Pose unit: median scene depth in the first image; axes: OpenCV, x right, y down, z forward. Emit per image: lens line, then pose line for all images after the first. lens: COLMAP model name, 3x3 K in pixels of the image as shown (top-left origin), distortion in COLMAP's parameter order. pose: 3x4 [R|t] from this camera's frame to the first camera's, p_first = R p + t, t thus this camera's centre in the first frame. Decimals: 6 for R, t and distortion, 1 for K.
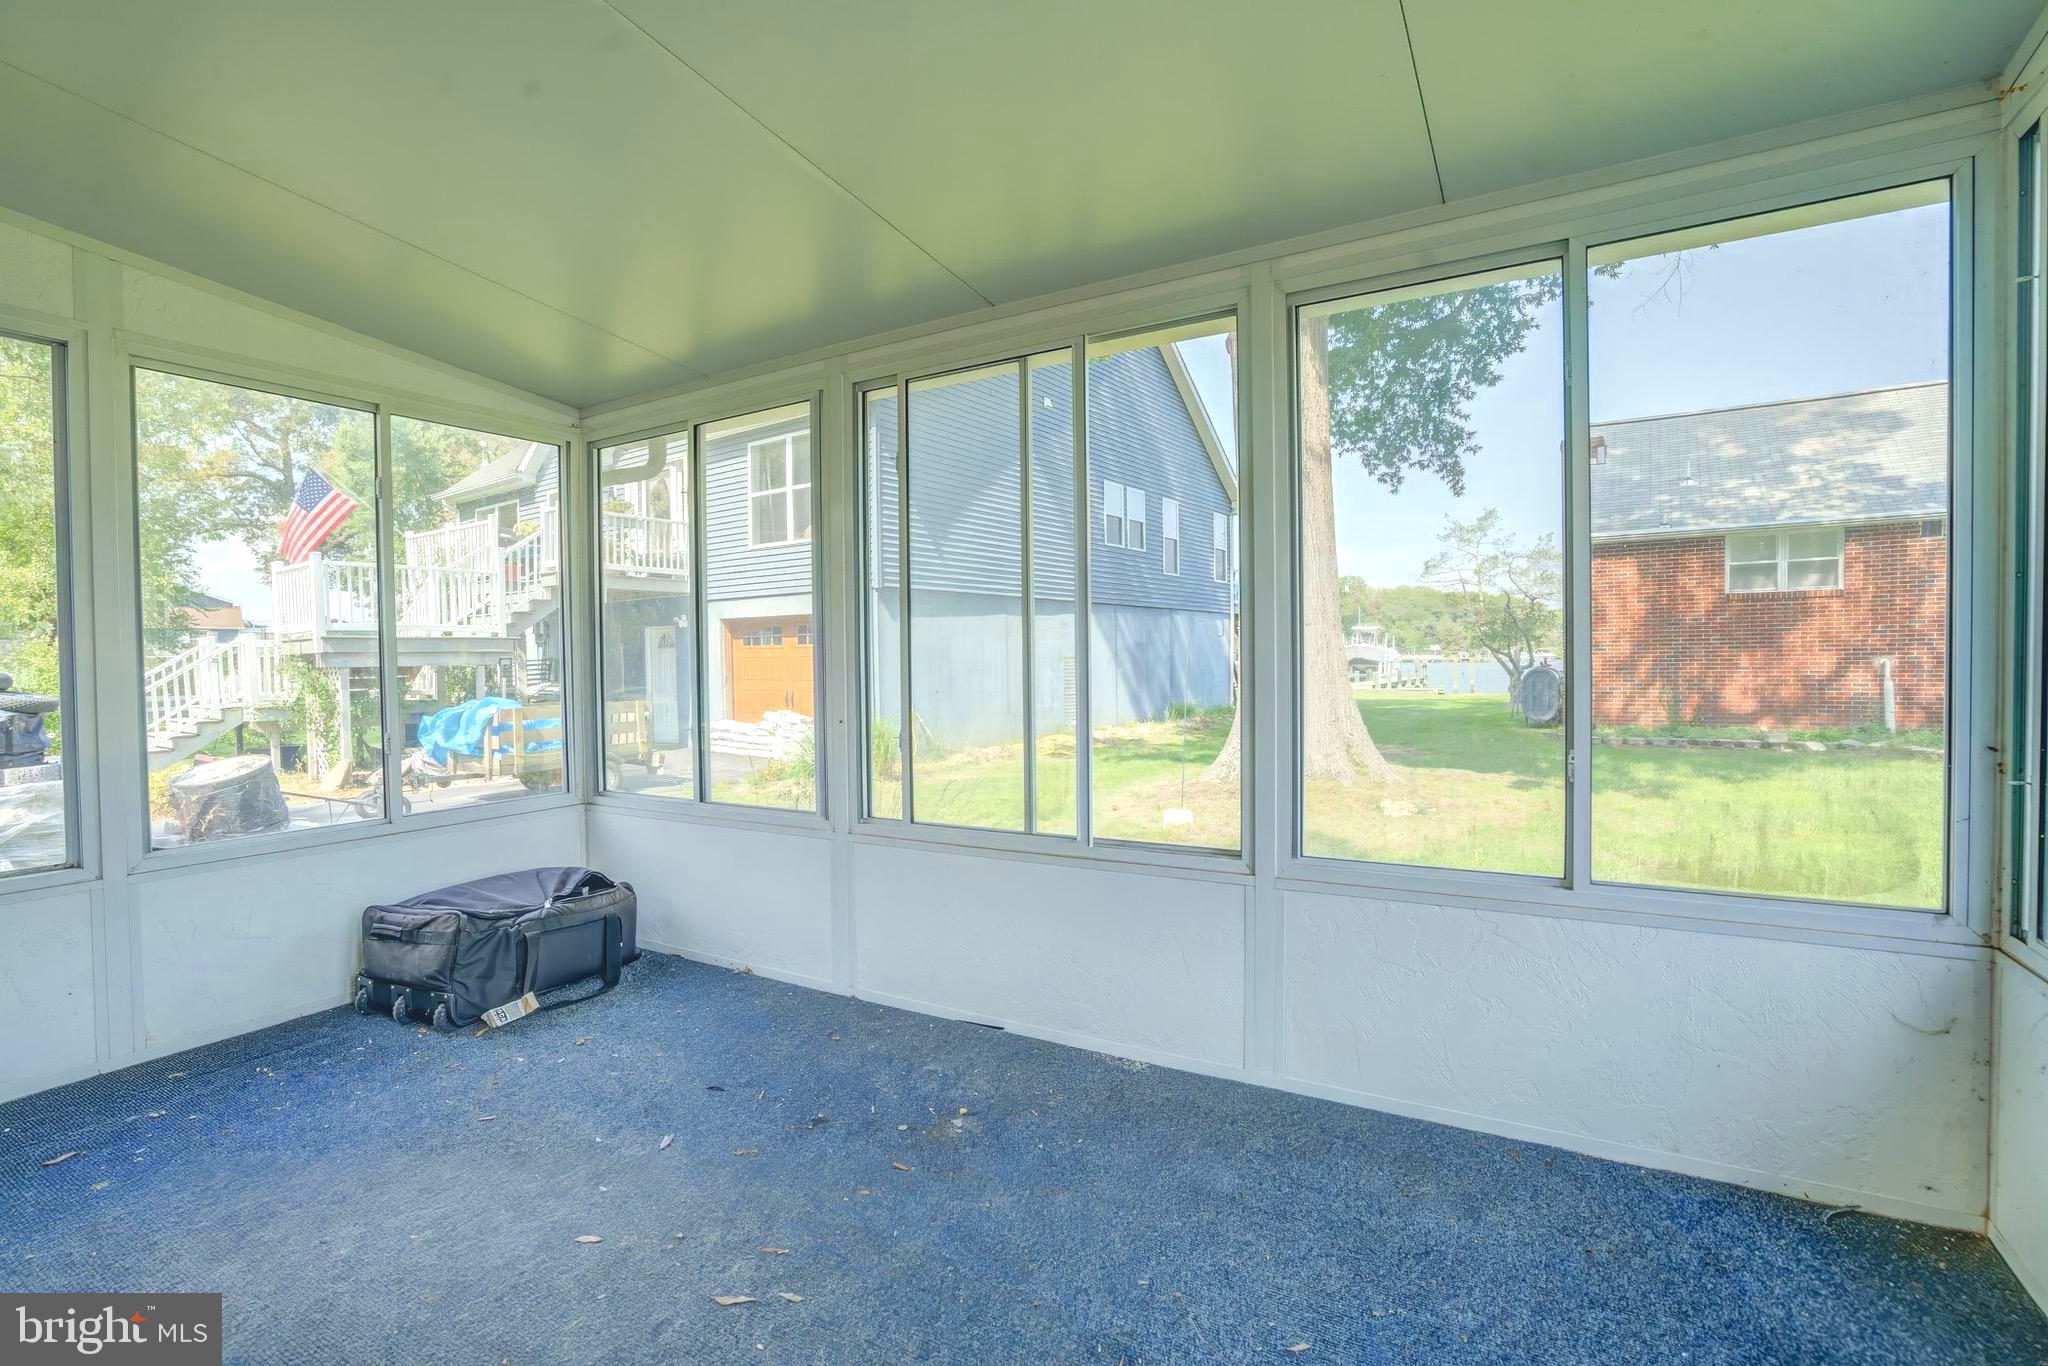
lens RADIAL K [[942.4, 0, 1021.9], [0, 942.4, 682.6], [0, 0, 1]] dist [-0.060166, 0.025730]
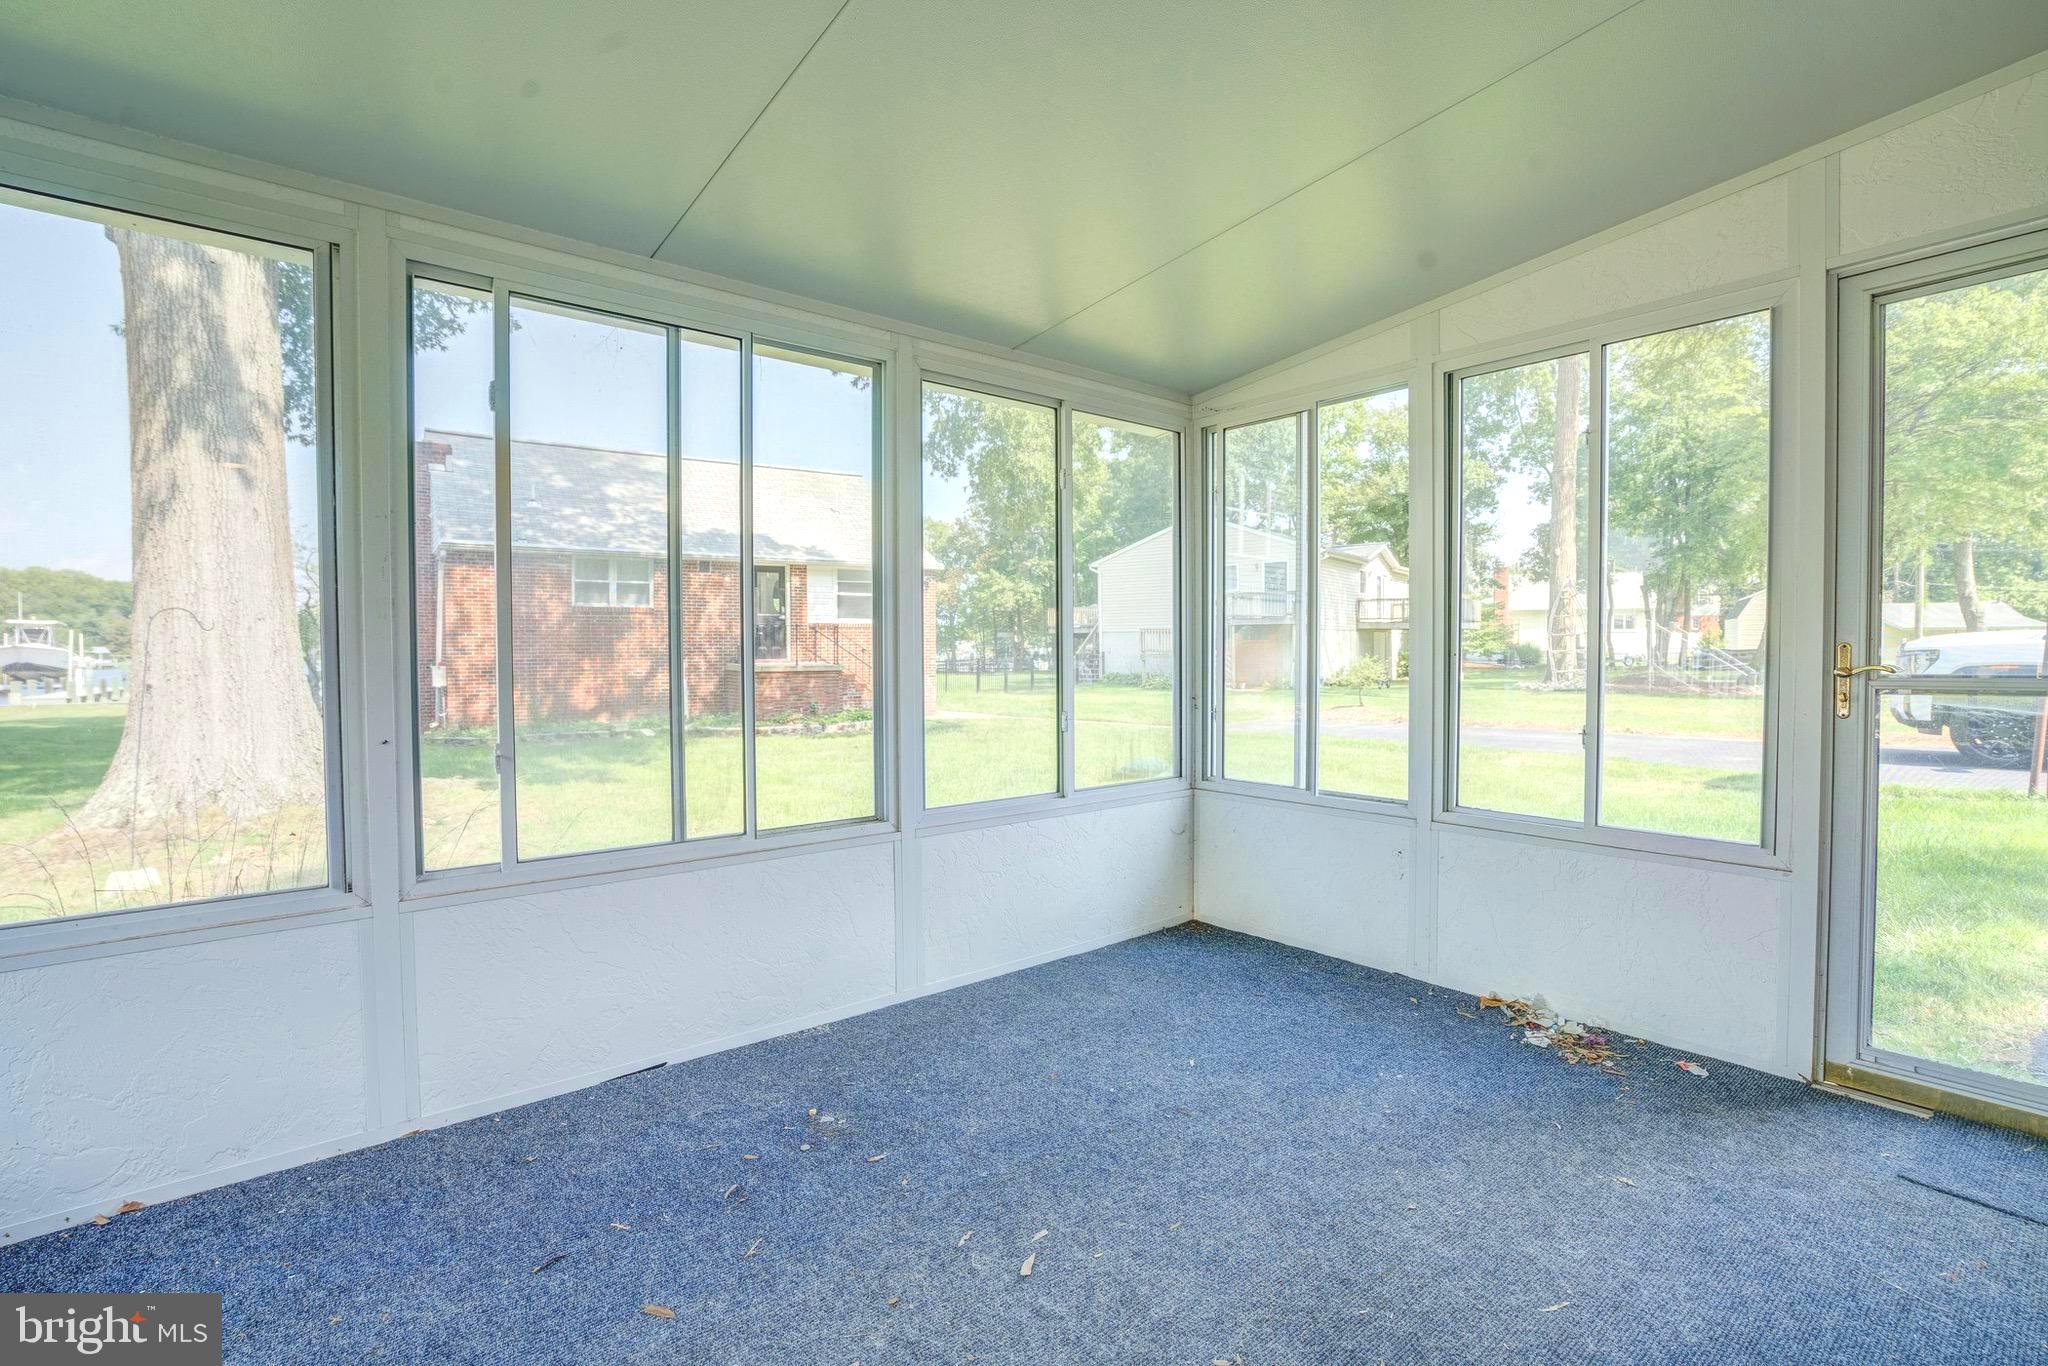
lens RADIAL K [[942.4, 0, 1021.9], [0, 942.4, 682.6], [0, 0, 1]] dist [-0.060166, 0.025730]
pose [[0.343504, -0.016611, 0.939004, -0.142842], [0.022415, 0.999704, 0.009485, 0.000509], [-0.938884, 0.017789, 0.343775, 0.070914]]
